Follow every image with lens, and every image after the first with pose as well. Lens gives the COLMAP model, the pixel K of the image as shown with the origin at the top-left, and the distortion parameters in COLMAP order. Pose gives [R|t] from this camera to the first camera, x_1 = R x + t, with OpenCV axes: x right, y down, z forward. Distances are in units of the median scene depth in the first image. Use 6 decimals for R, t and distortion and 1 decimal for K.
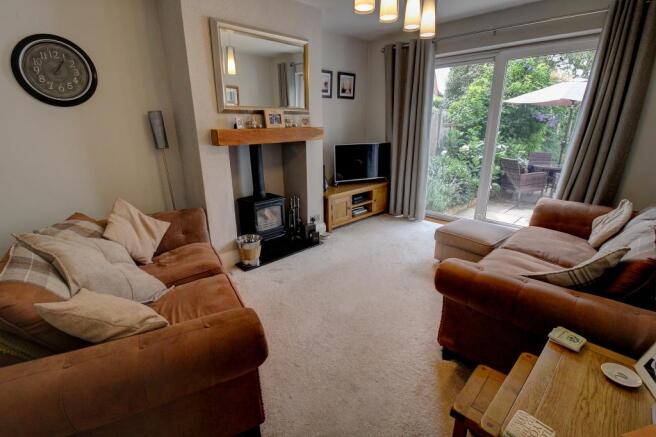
lens RADIAL K [[306.6, 0, 328.6], [0, 306.6, 215.0], [0, 0, 1]] dist [-0.009805, -0.000543]
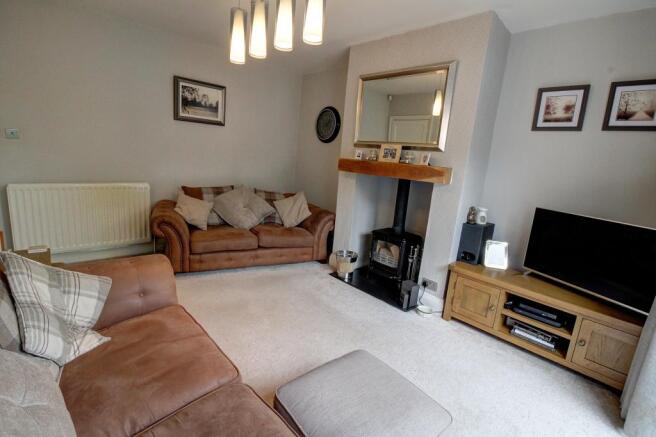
lens RADIAL K [[306.6, 0, 328.6], [0, 306.6, 215.0], [0, 0, 1]] dist [-0.009805, -0.000543]
pose [[-0.014802, 0.203031, -0.979060, 0.614765], [-0.365013, 0.910495, 0.194331, -0.185791], [0.930885, 0.360246, 0.060632, 0.607906]]
